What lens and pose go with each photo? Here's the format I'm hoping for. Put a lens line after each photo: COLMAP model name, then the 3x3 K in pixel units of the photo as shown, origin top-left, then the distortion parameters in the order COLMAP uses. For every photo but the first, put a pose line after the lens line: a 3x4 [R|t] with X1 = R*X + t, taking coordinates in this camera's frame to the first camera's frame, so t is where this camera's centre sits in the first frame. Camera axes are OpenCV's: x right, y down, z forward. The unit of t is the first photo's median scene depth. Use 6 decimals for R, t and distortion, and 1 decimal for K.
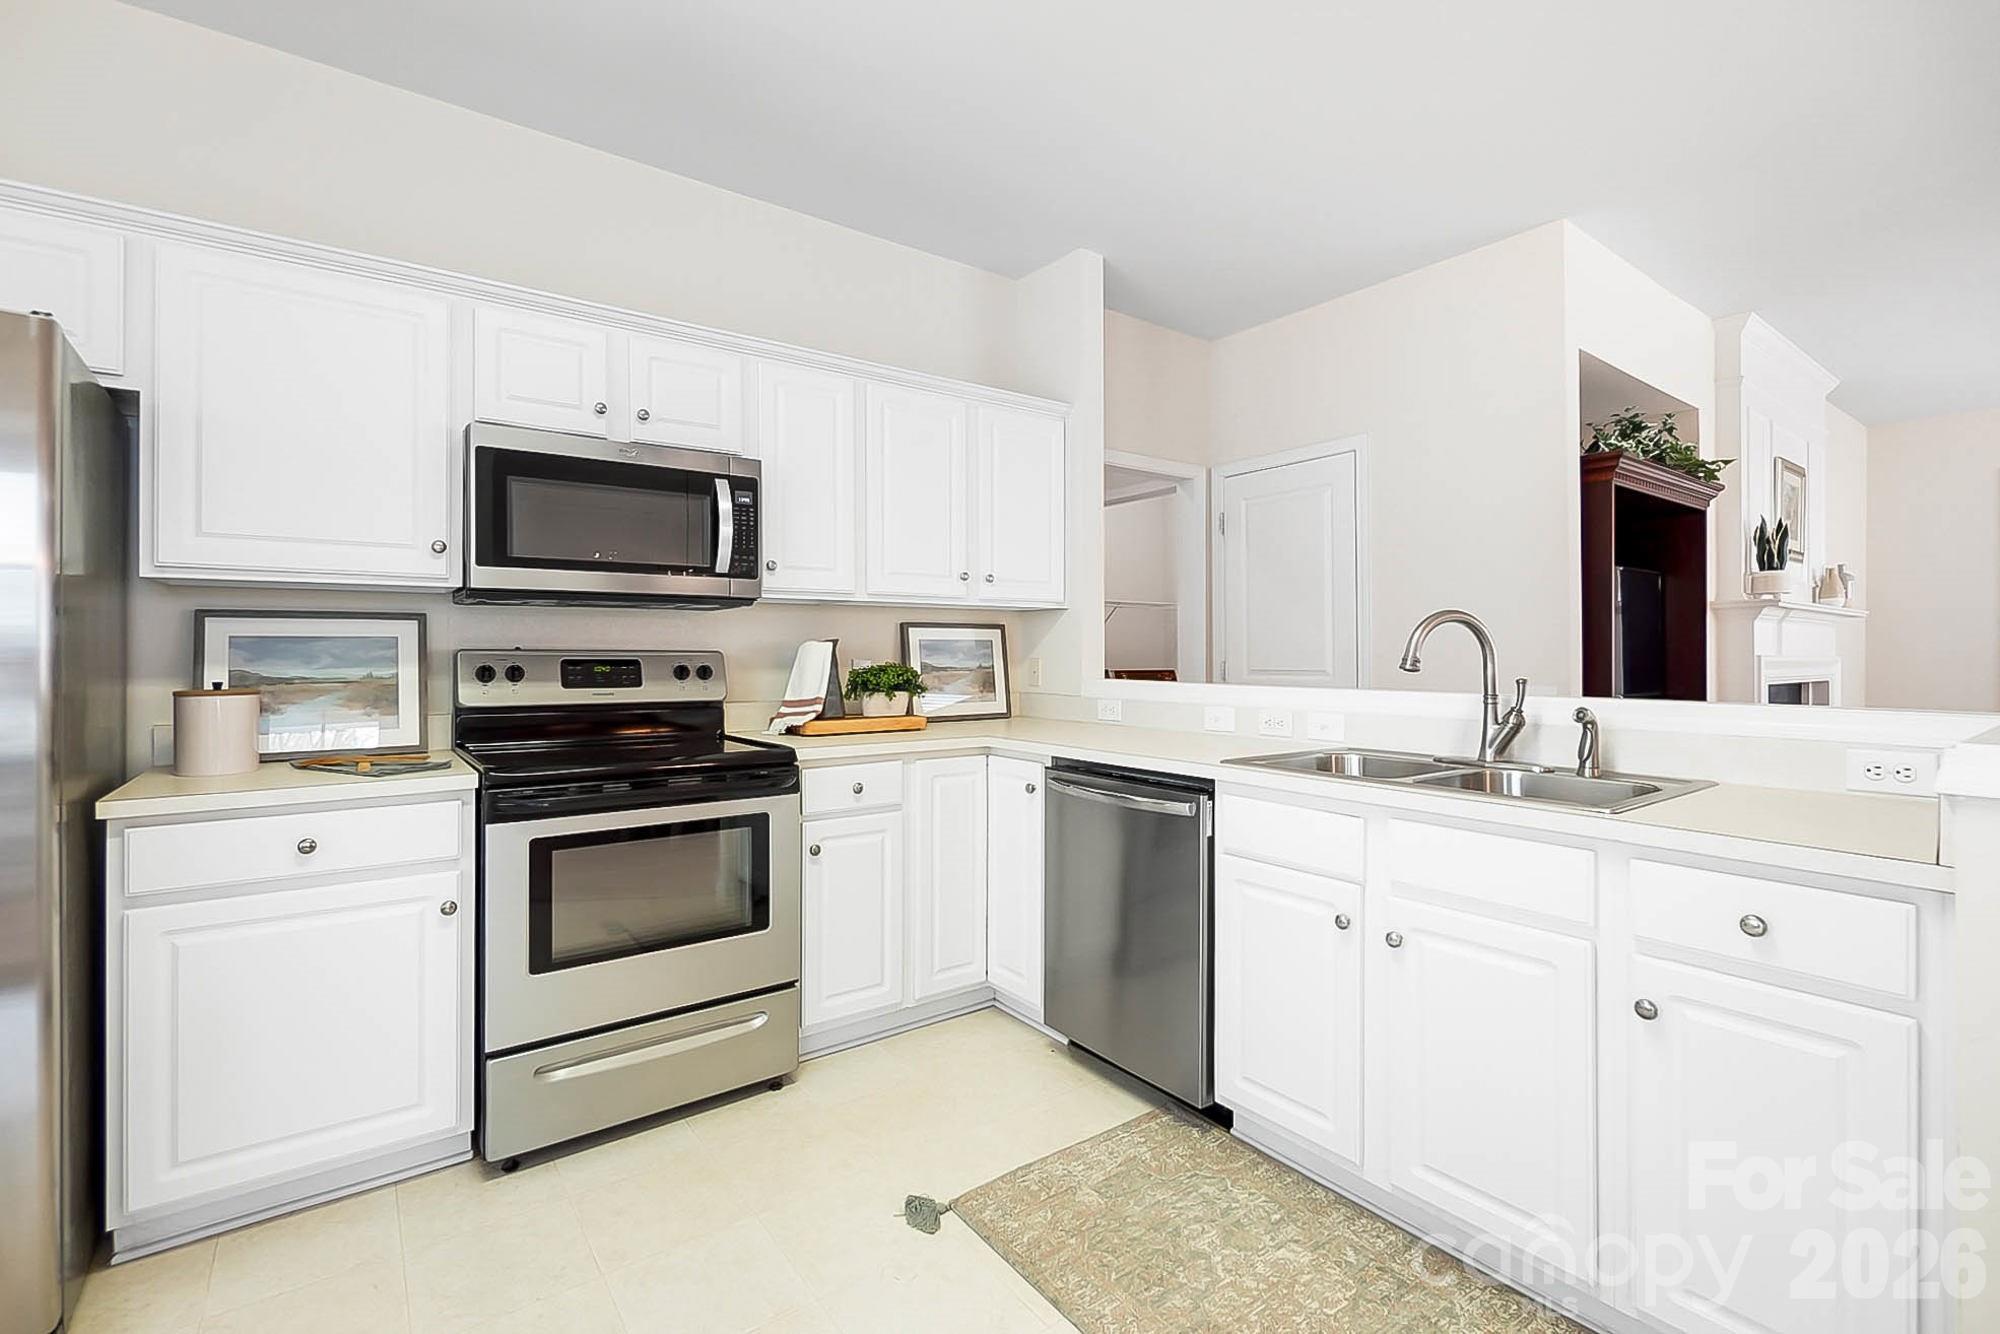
lens RADIAL K [[877.6, 0, 990.5], [0, 877.6, 662.3], [0, 0, 1]] dist [0.001629, -0.000348]
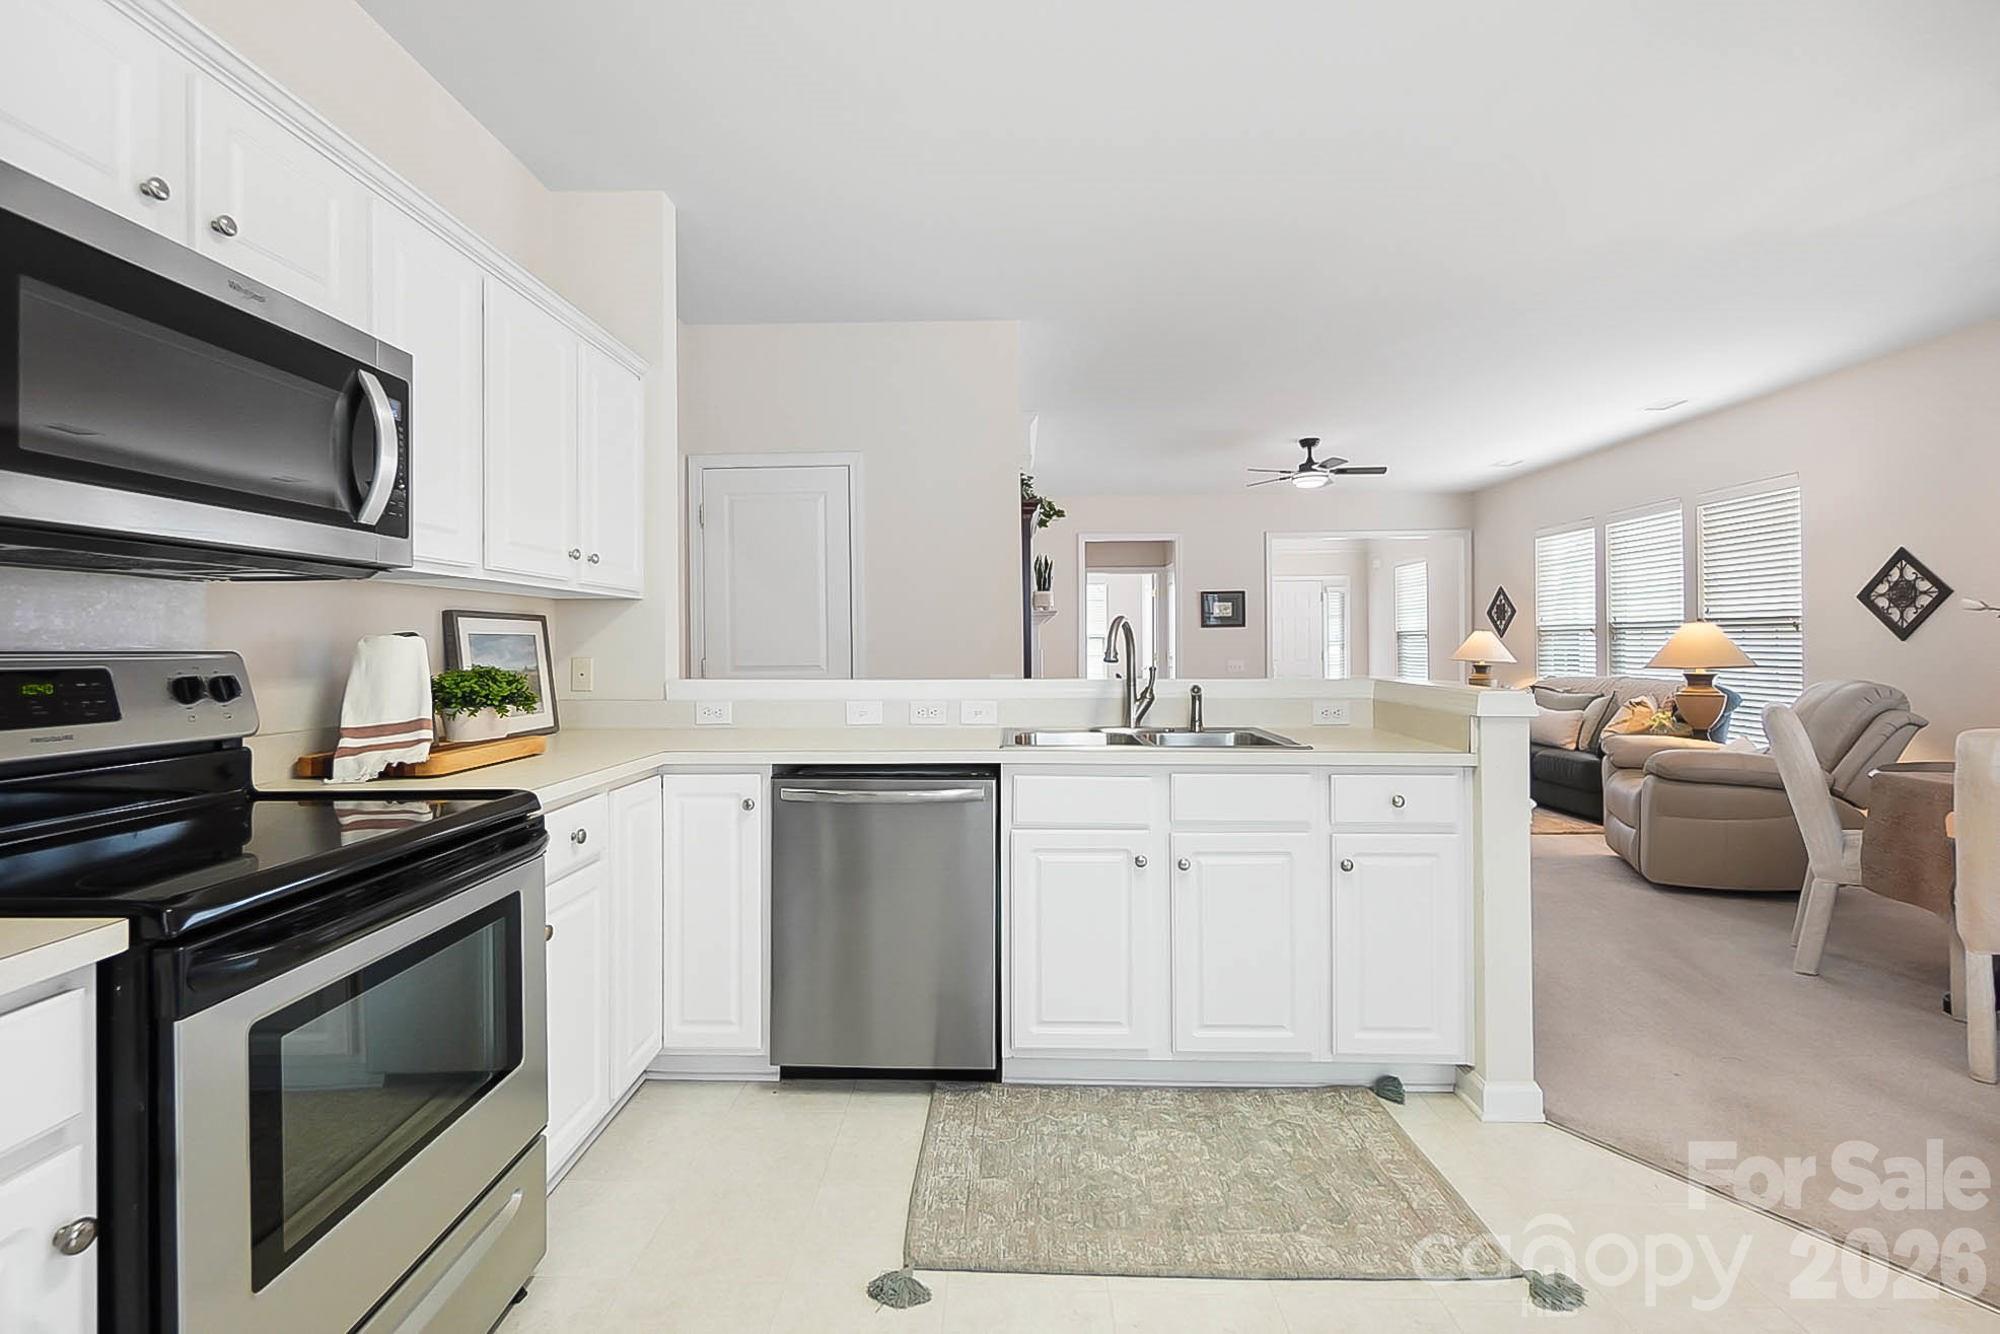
lens RADIAL K [[877.6, 0, 970.3], [0, 877.6, 649.1], [0, 0, 1]] dist [0.001629, -0.000348]
pose [[0.622338, -0.005932, 0.782727, -0.499502], [0.013442, 0.999905, -0.003109, -0.006415], [-0.782634, 0.012456, 0.622358, 0.272072]]
